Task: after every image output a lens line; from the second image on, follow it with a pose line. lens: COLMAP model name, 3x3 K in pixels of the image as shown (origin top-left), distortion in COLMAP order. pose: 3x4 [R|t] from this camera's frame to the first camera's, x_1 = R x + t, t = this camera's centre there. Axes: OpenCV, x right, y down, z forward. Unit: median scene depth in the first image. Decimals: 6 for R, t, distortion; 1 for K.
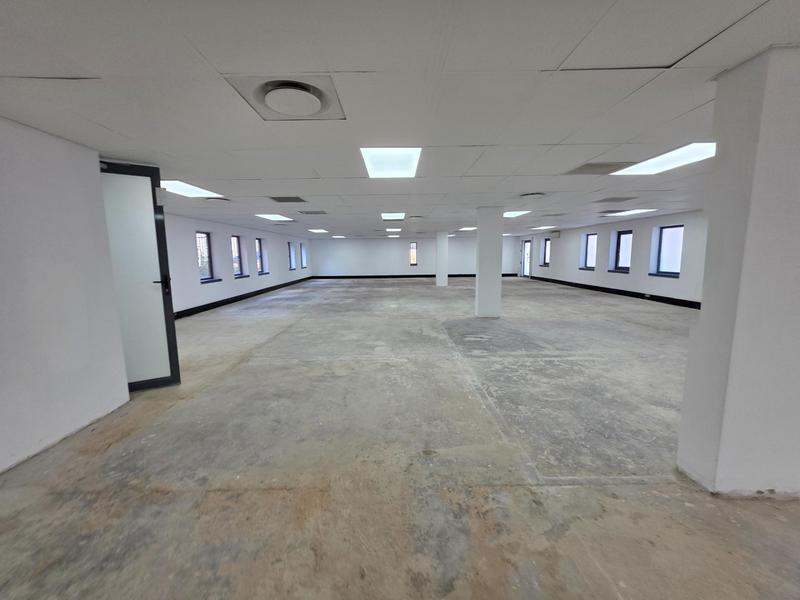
lens RADIAL K [[325.2, 0, 397.7], [0, 325.2, 298.5], [0, 0, 1]] dist [-0.000580, 0.002949]
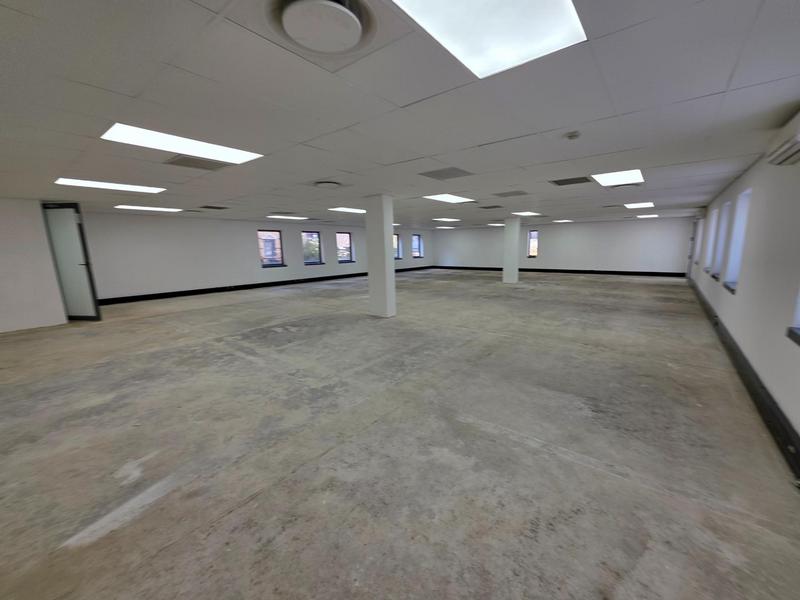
lens RADIAL K [[326.2, 0, 405.1], [0, 326.2, 307.1], [0, 0, 1]] dist [0.003818, 0.000638]
pose [[0.779663, 0.115292, -0.615495, 1.480108], [-0.078802, 0.993155, 0.086213, -0.089999], [0.621222, -0.018715, 0.783411, 0.516708]]
